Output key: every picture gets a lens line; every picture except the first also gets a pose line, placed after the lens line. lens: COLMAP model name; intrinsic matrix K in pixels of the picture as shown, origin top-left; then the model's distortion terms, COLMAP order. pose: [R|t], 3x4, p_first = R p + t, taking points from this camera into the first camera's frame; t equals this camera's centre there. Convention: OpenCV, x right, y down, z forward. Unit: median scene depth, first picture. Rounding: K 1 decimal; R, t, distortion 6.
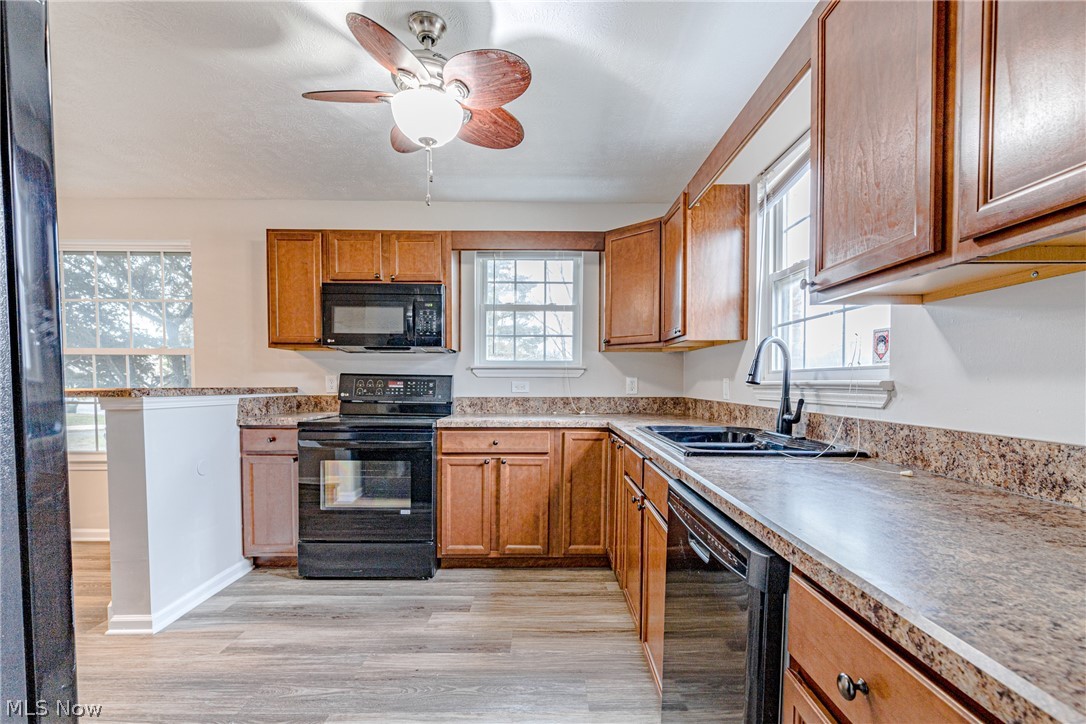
lens RADIAL K [[480.3, 0, 540.1], [0, 480.3, 381.9], [0, 0, 1]] dist [-0.003938, -0.000520]
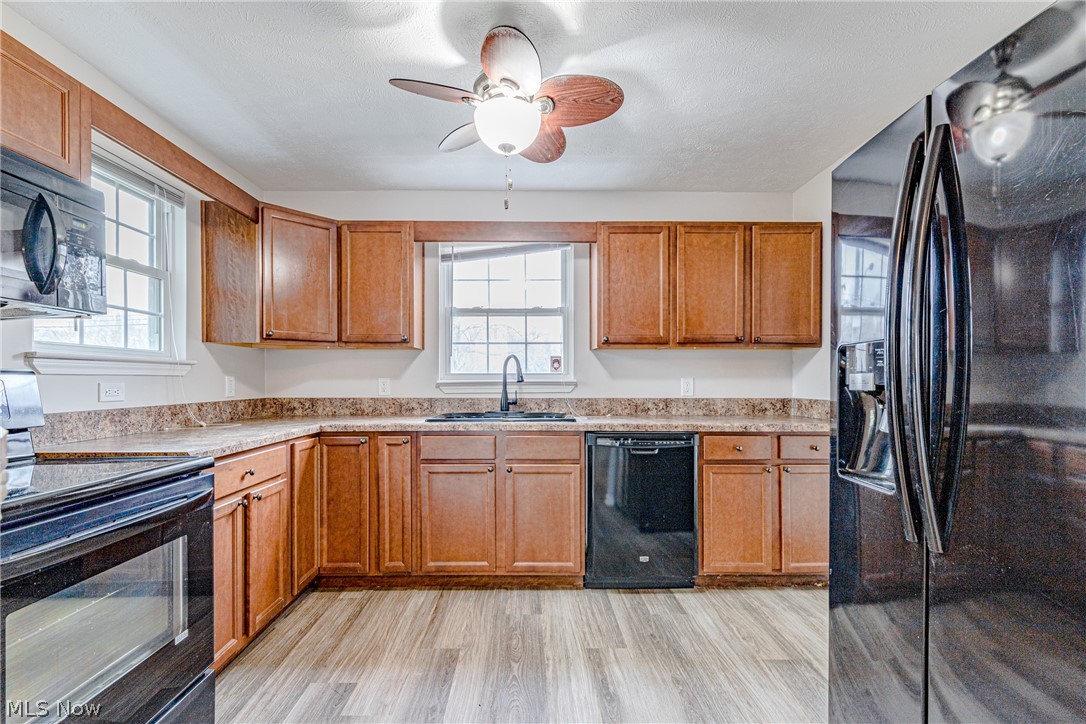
lens RADIAL K [[480.3, 0, 540.1], [0, 480.3, 381.9], [0, 0, 1]] dist [-0.003938, -0.000520]
pose [[-0.038939, -0.004312, 0.999232, -1.057040], [0.002474, 0.999987, 0.004412, -0.002953], [-0.999239, 0.002644, -0.038928, 0.850187]]
